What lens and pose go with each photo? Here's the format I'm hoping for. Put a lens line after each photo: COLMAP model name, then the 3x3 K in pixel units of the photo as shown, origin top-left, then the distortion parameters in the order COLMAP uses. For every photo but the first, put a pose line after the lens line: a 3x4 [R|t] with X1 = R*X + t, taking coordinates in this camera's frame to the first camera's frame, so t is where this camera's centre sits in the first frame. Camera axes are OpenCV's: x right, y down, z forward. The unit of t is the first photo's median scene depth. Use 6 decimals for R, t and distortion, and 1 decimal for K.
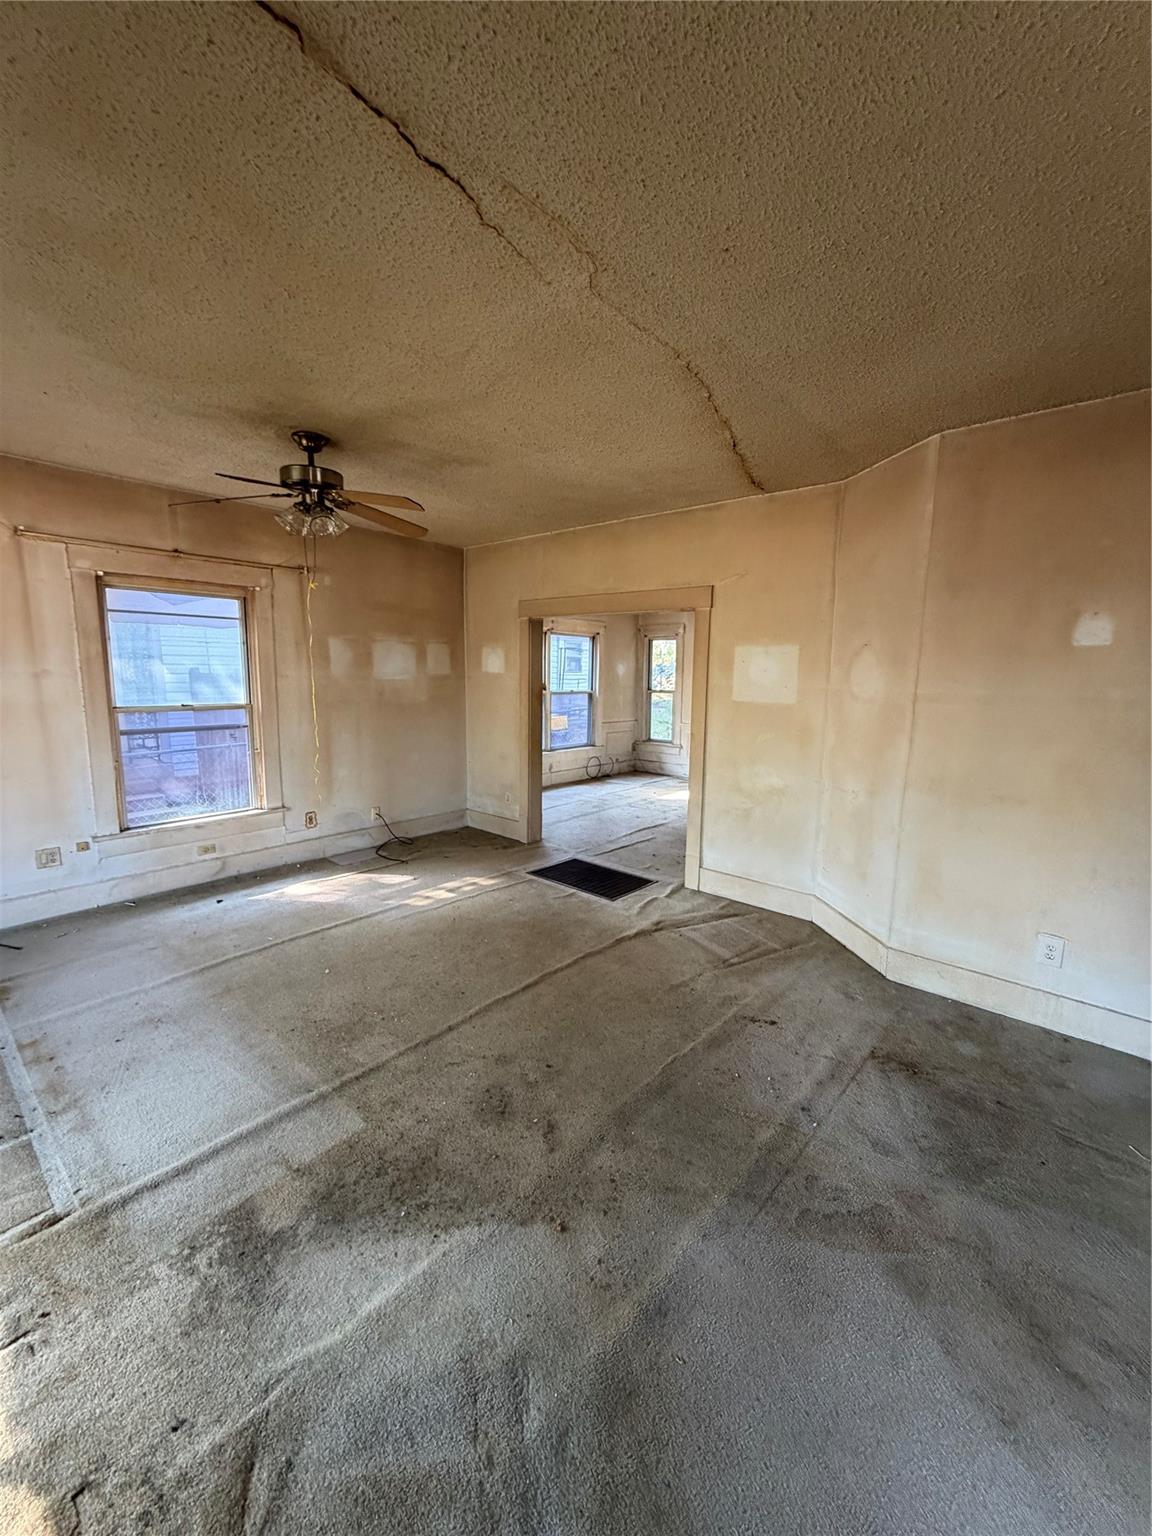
lens RADIAL K [[611.9, 0, 579.0], [0, 611.9, 766.6], [0, 0, 1]] dist [0.002067, 0.000007]
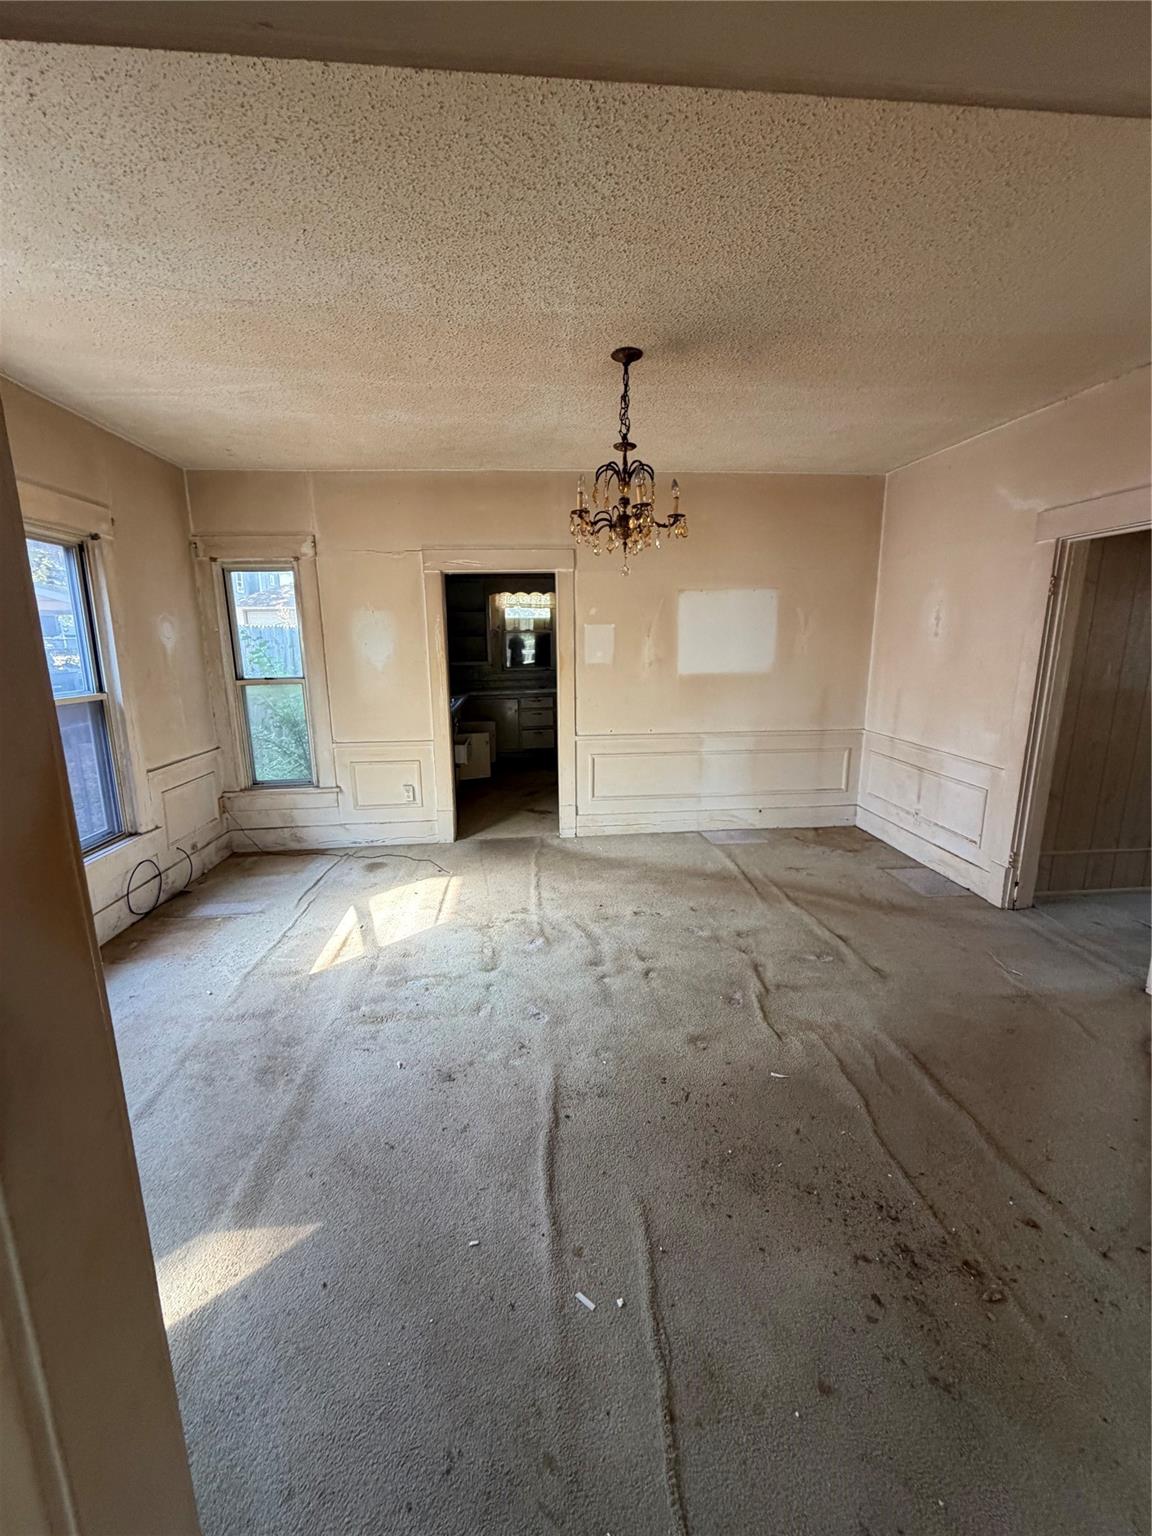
lens RADIAL K [[611.9, 0, 576.5], [0, 611.9, 761.7], [0, 0, 1]] dist [0.002067, 0.000007]
pose [[0.697064, -0.161140, 0.698667, -0.042303], [0.131774, 0.986612, 0.096080, -0.076105], [-0.704796, 0.025092, 0.708966, 0.501843]]
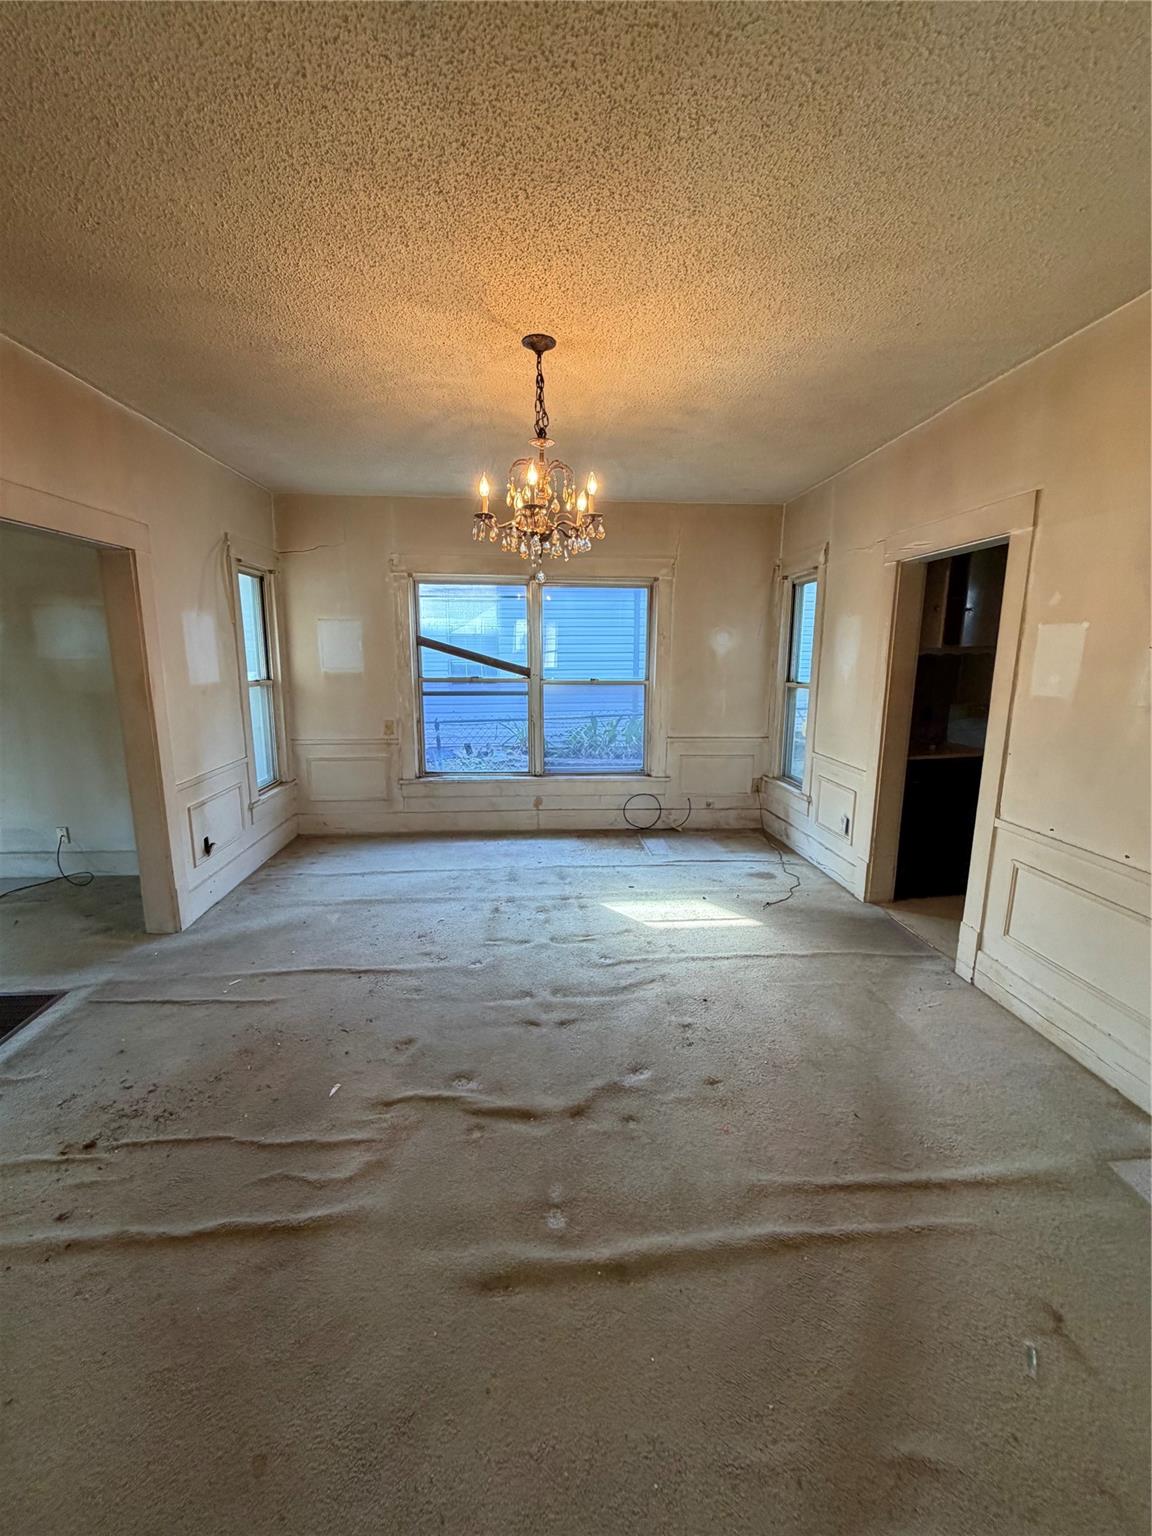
lens RADIAL K [[611.9, 0, 573.1], [0, 611.9, 762.5], [0, 0, 1]] dist [0.002067, 0.000007]
pose [[0.708481, 0.119002, -0.695625, 0.361591], [-0.103224, 0.992554, 0.064666, -0.072918], [0.698140, 0.025991, 0.715489, 0.509346]]
